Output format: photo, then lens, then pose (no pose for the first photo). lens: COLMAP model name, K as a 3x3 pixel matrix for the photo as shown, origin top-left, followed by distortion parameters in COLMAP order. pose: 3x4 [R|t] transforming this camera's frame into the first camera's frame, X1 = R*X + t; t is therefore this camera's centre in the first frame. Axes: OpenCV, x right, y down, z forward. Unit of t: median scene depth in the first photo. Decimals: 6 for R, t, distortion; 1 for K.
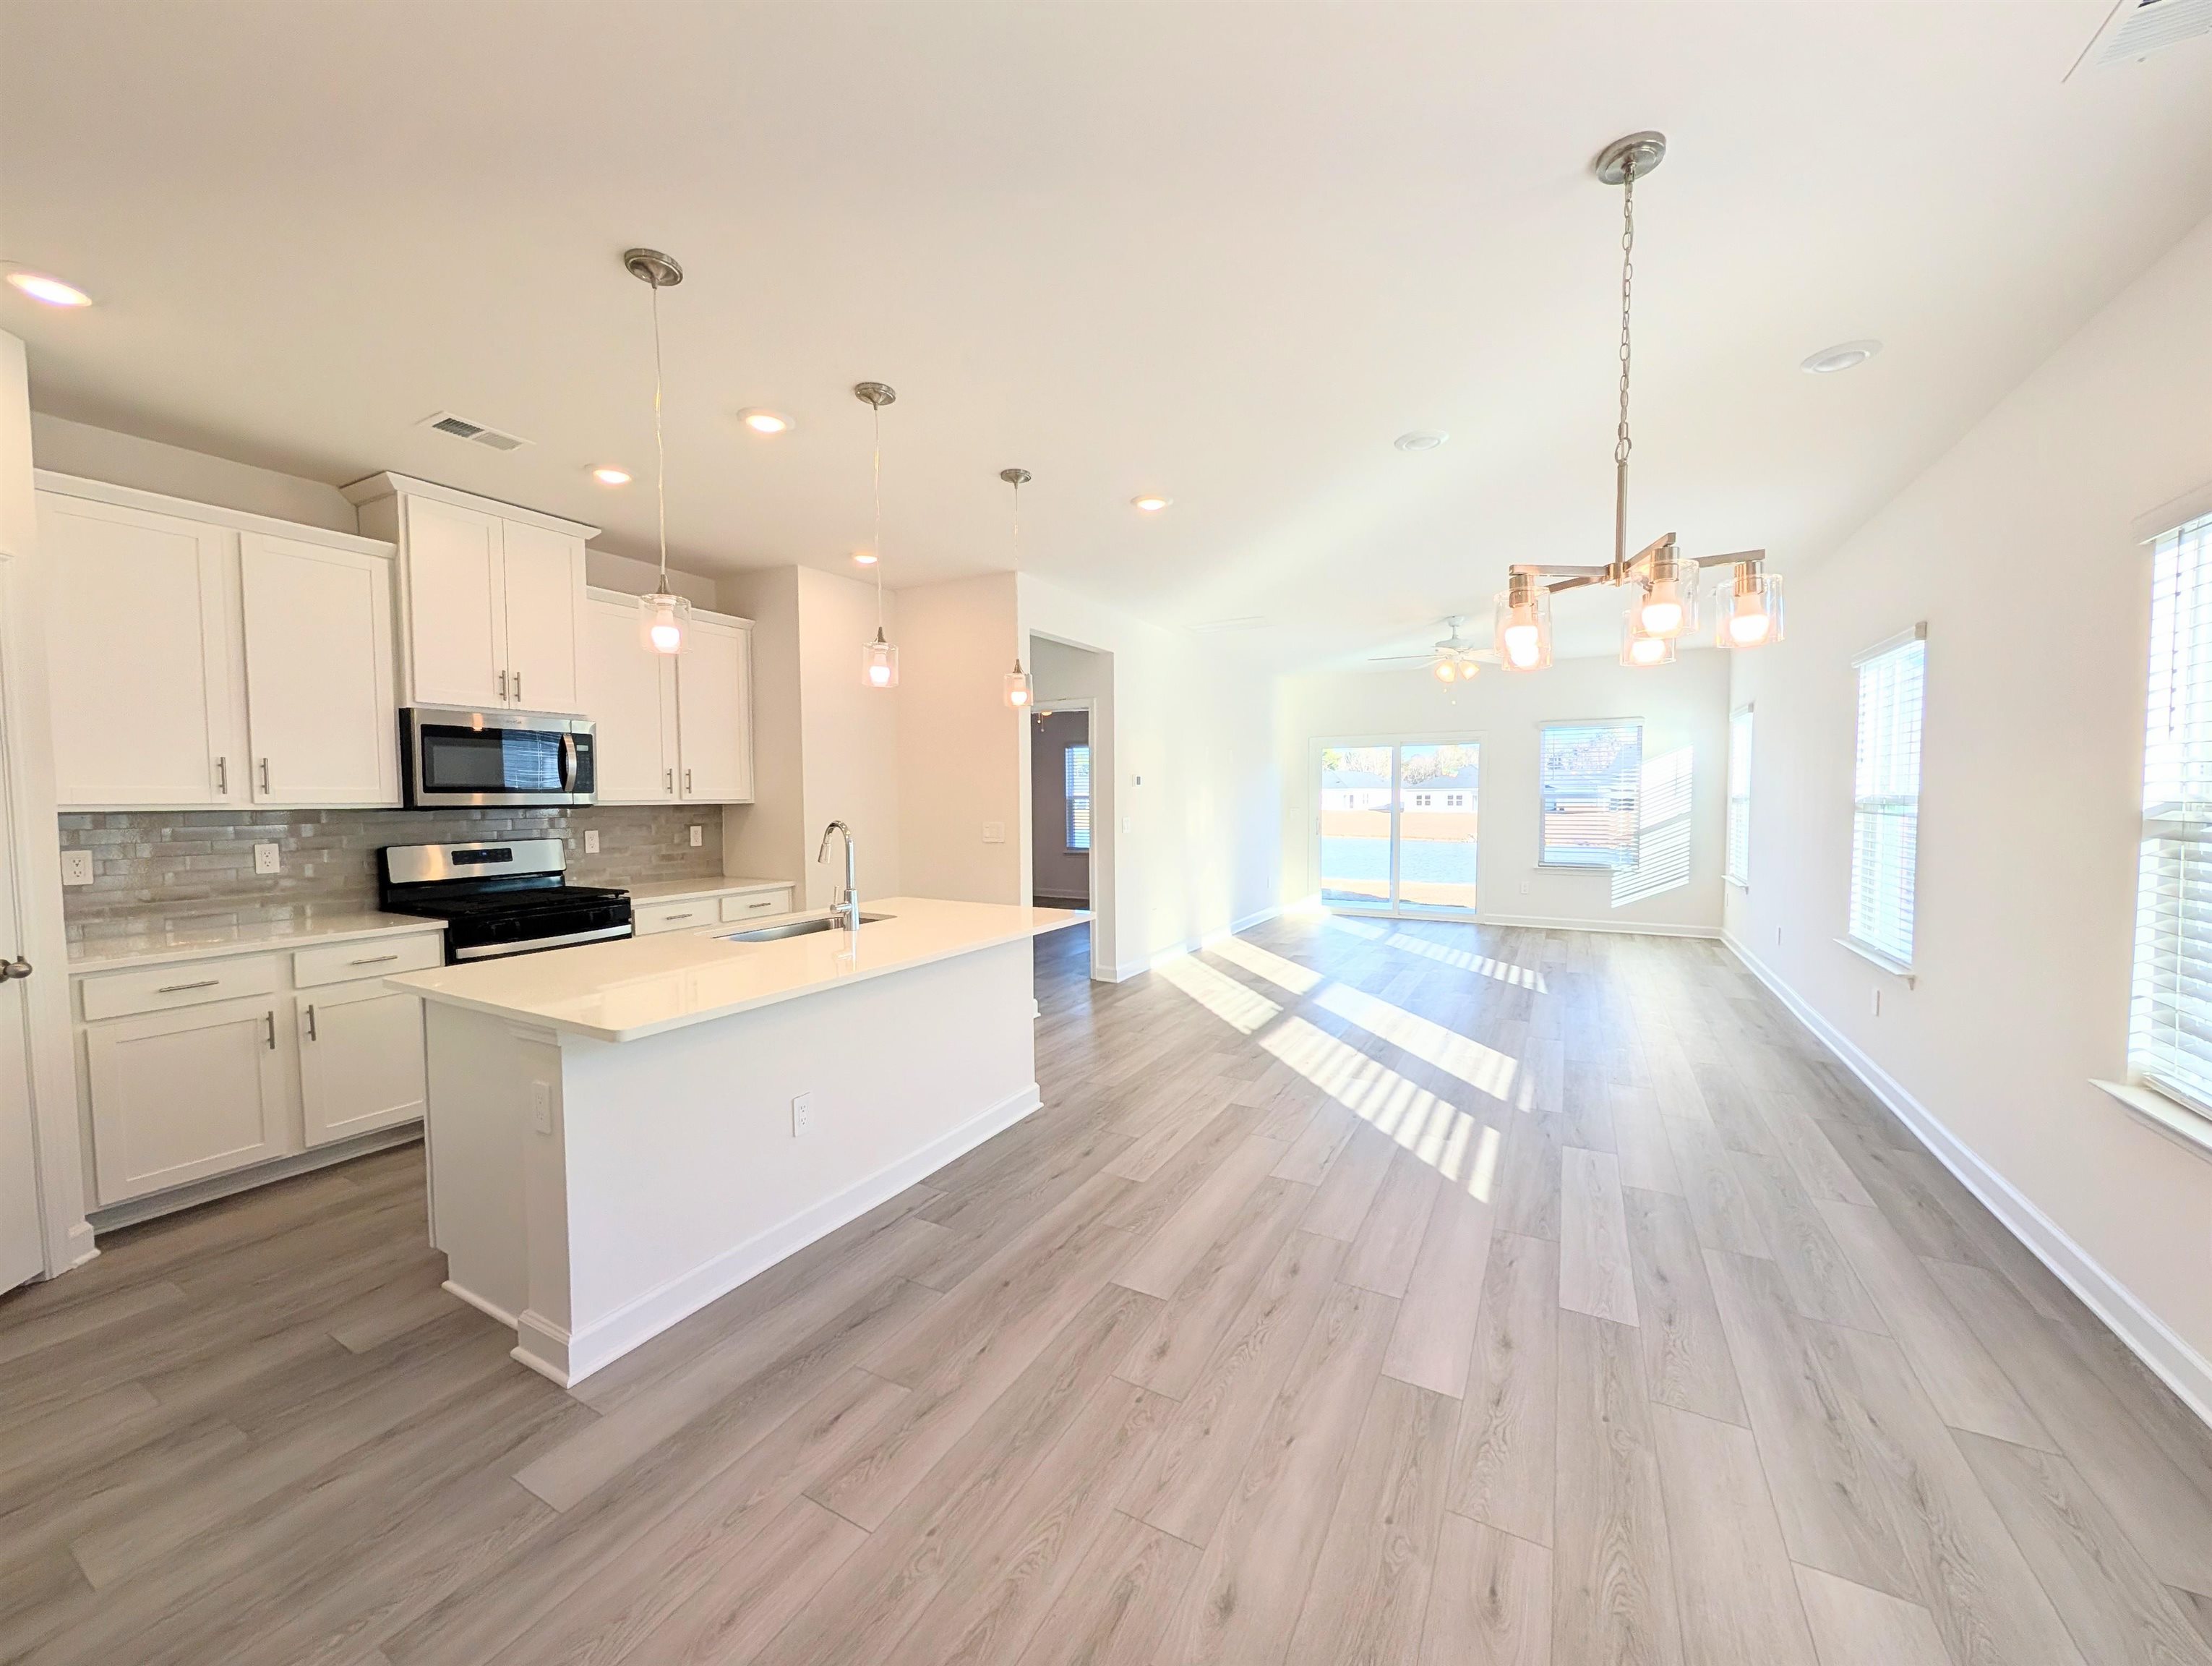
lens RADIAL K [[837.6, 0, 1123.1], [0, 837.6, 834.9], [0, 0, 1]] dist [-0.002804, 0.000584]
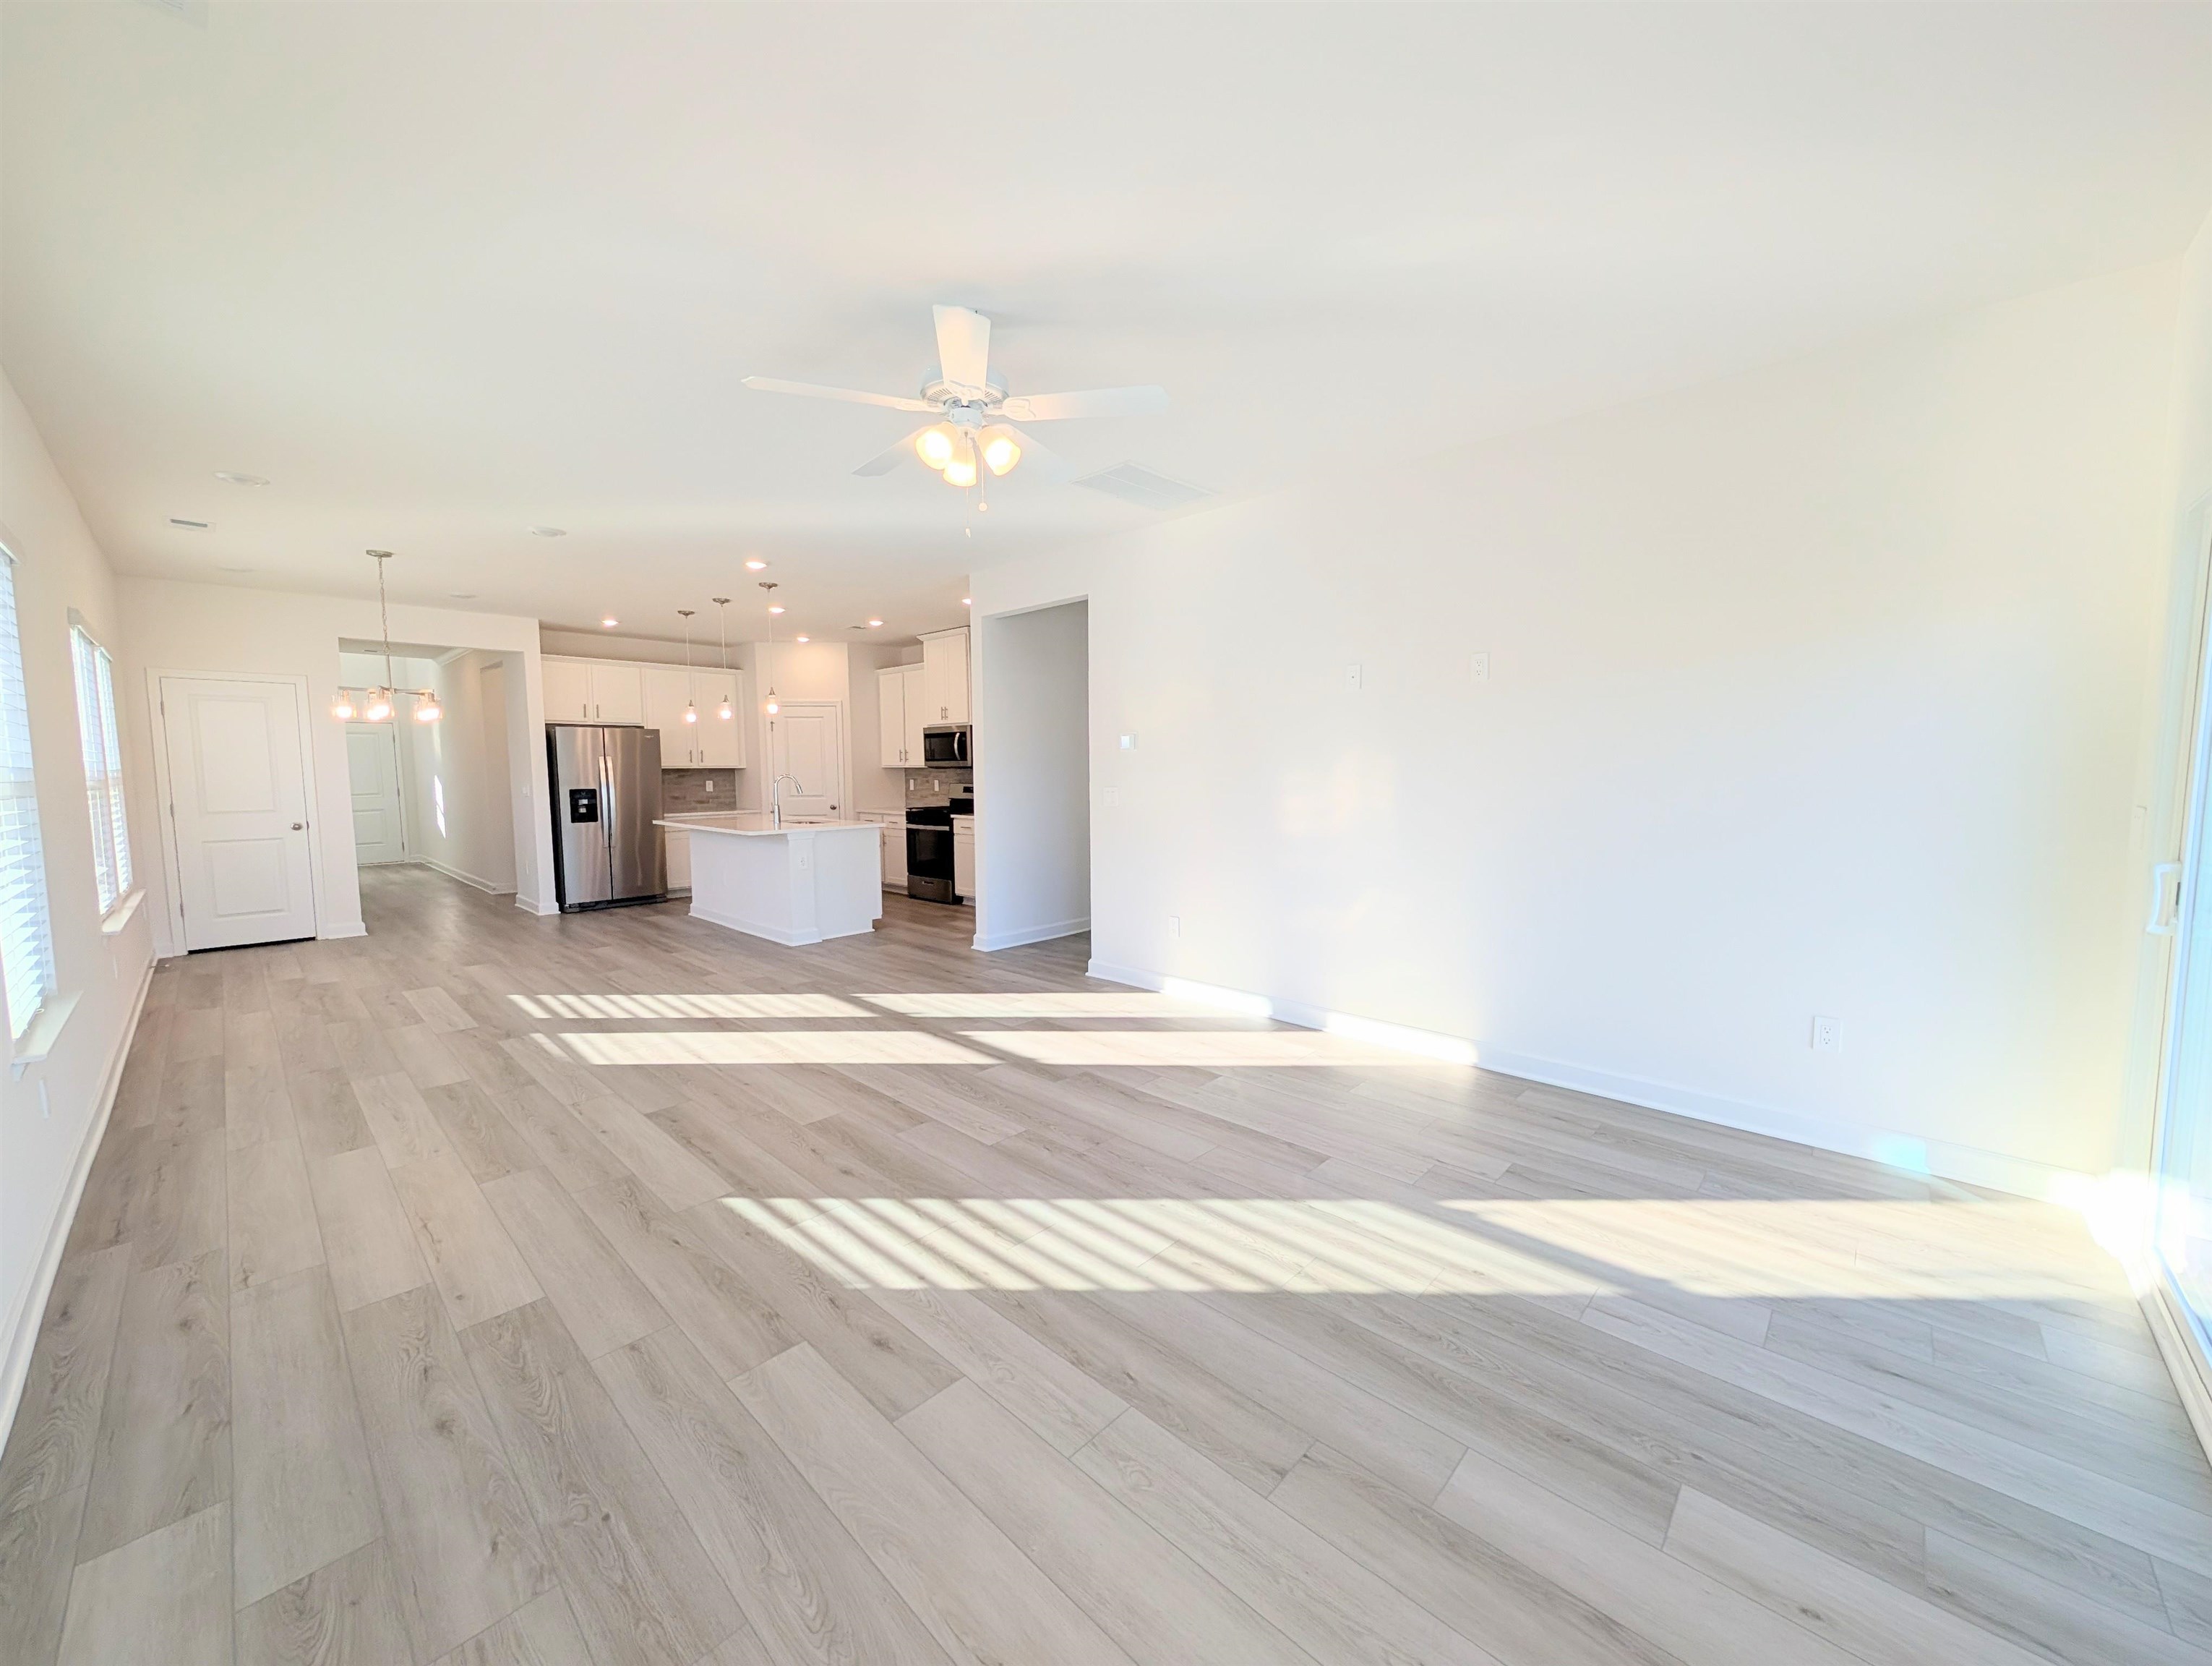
lens RADIAL K [[837.6, 0, 1110.3], [0, 837.6, 831.8], [0, 0, 1]] dist [-0.002804, 0.000584]
pose [[-0.262861, 0.078208, -0.961659, 1.066712], [-0.040513, 0.994936, 0.091988, -0.072209], [0.963983, 0.063140, -0.258361, 1.604709]]
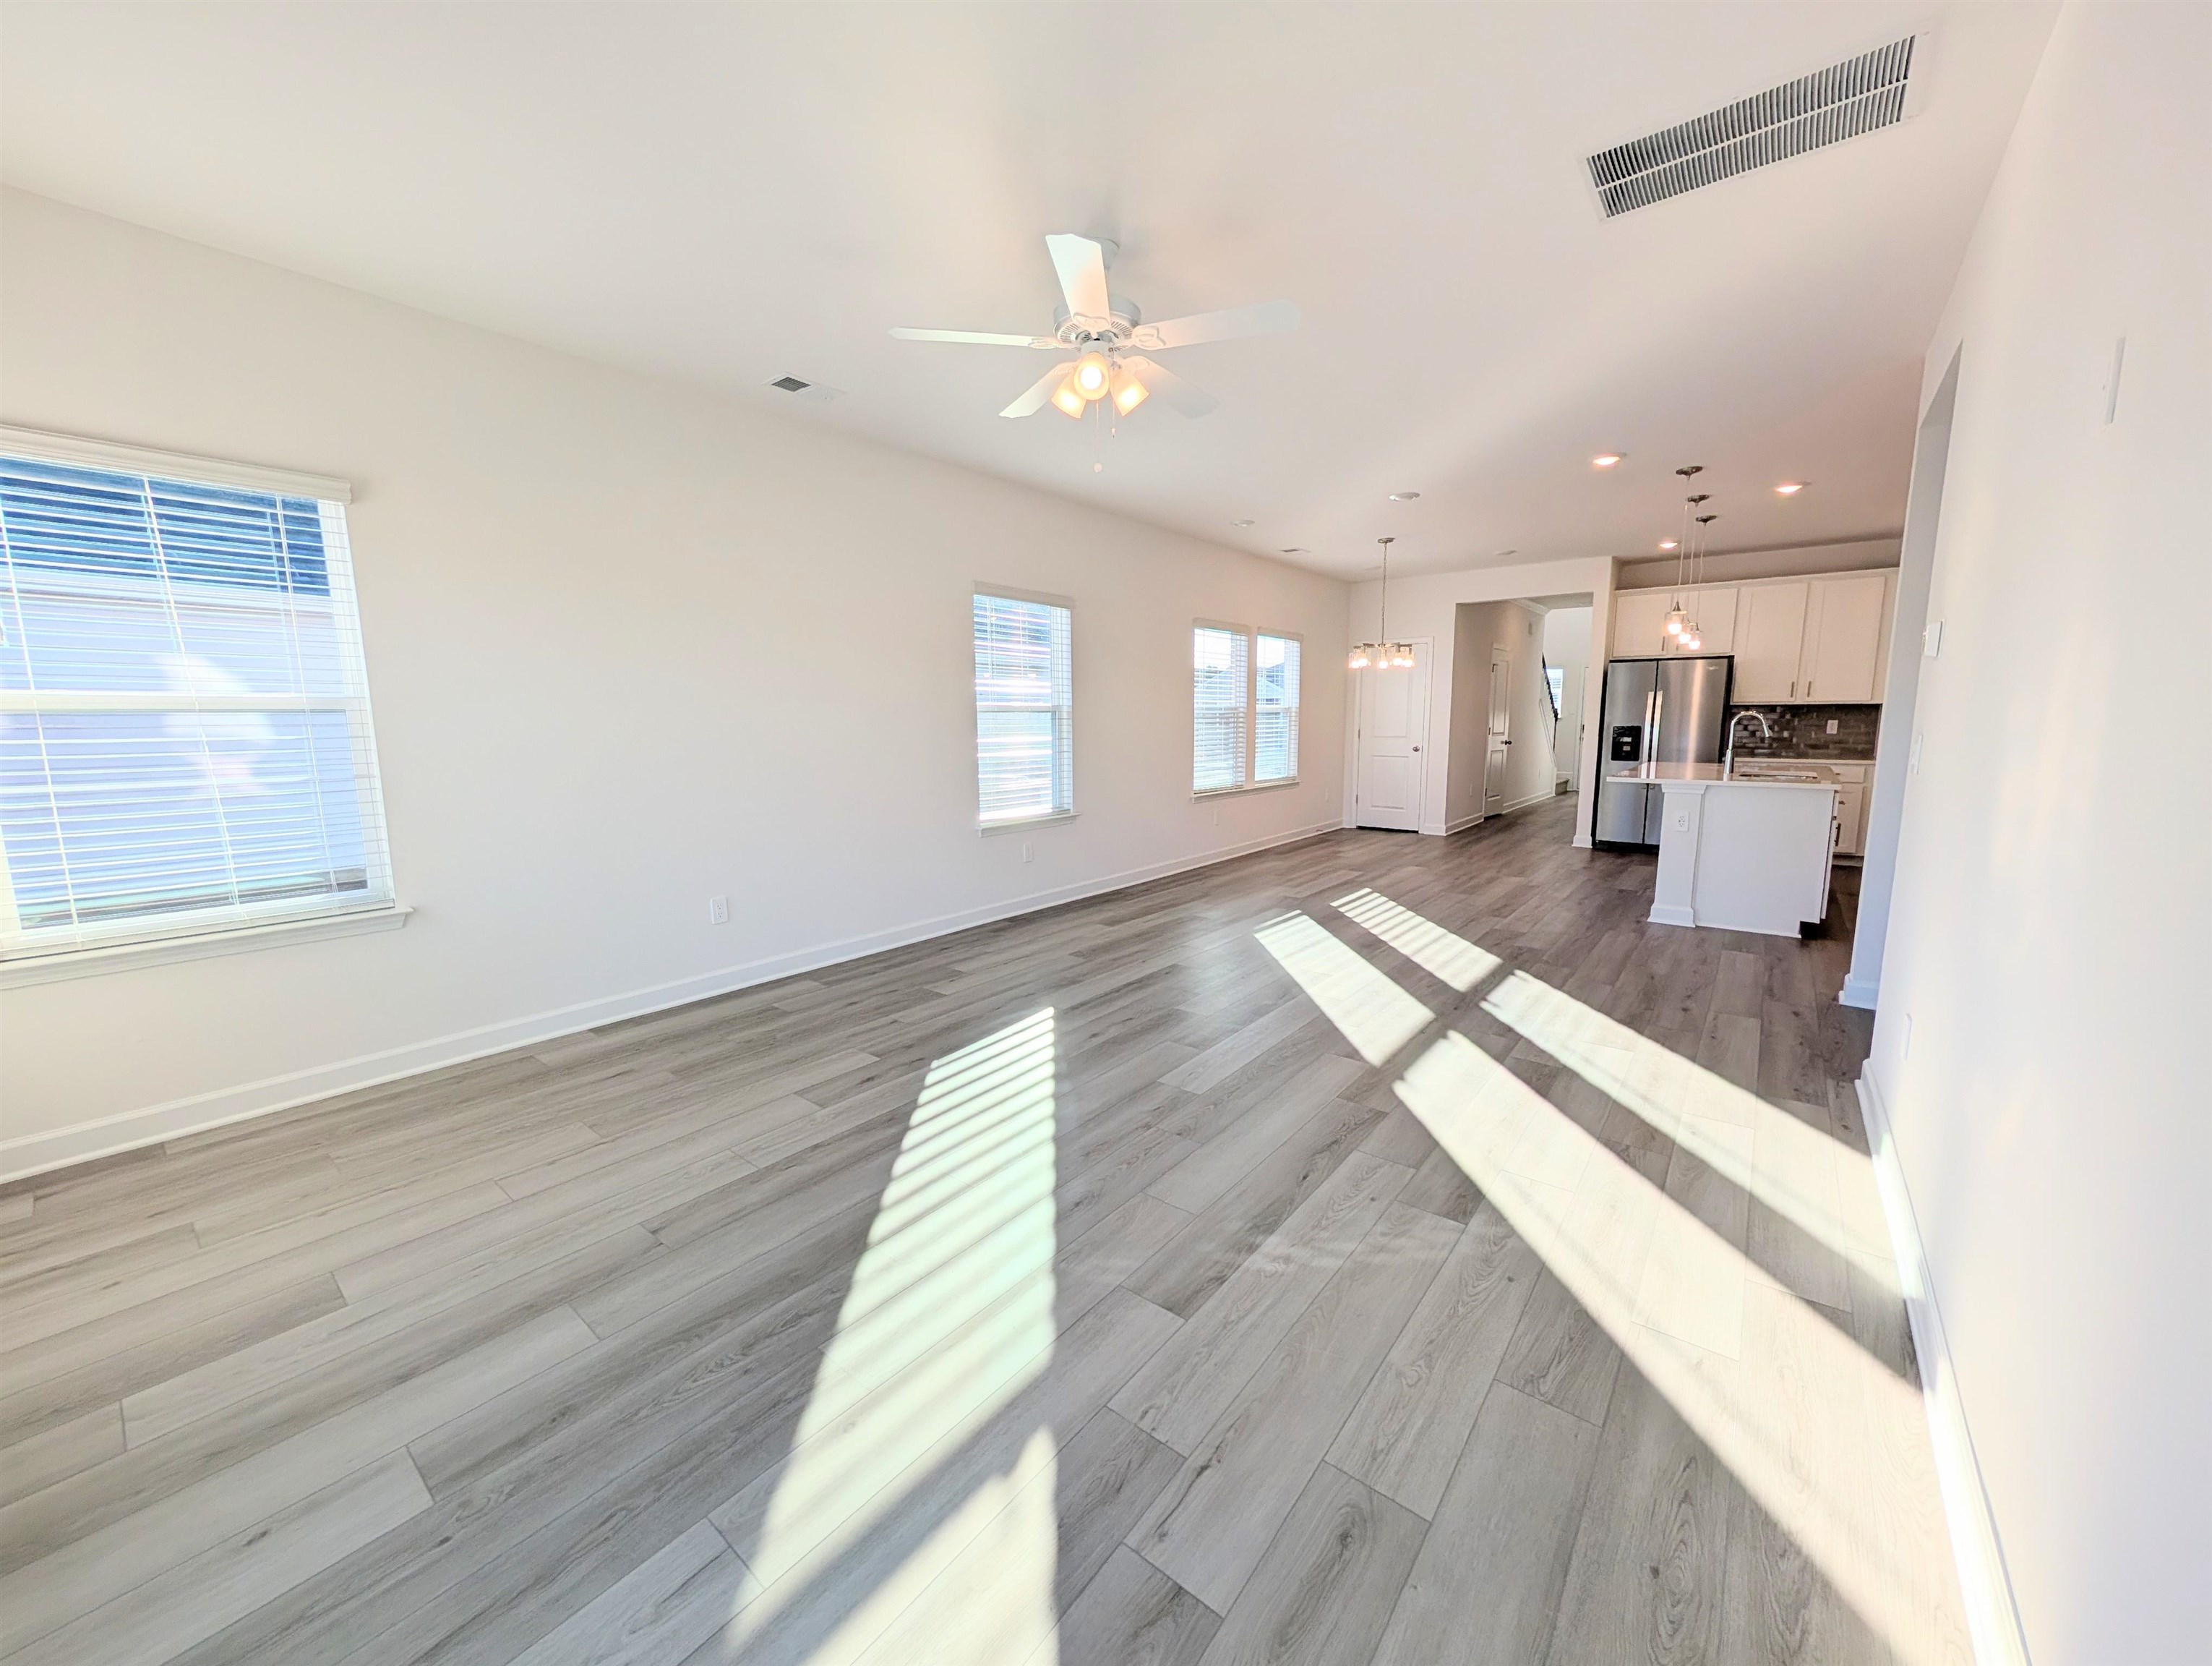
lens RADIAL K [[837.6, 0, 1110.7], [0, 837.6, 835.1], [0, 0, 1]] dist [-0.002804, 0.000584]
pose [[-0.983180, -0.016802, 0.181867, 0.421948], [0.017912, 0.982089, 0.187563, -0.077015], [-0.181761, 0.187666, -0.965269, 1.952442]]
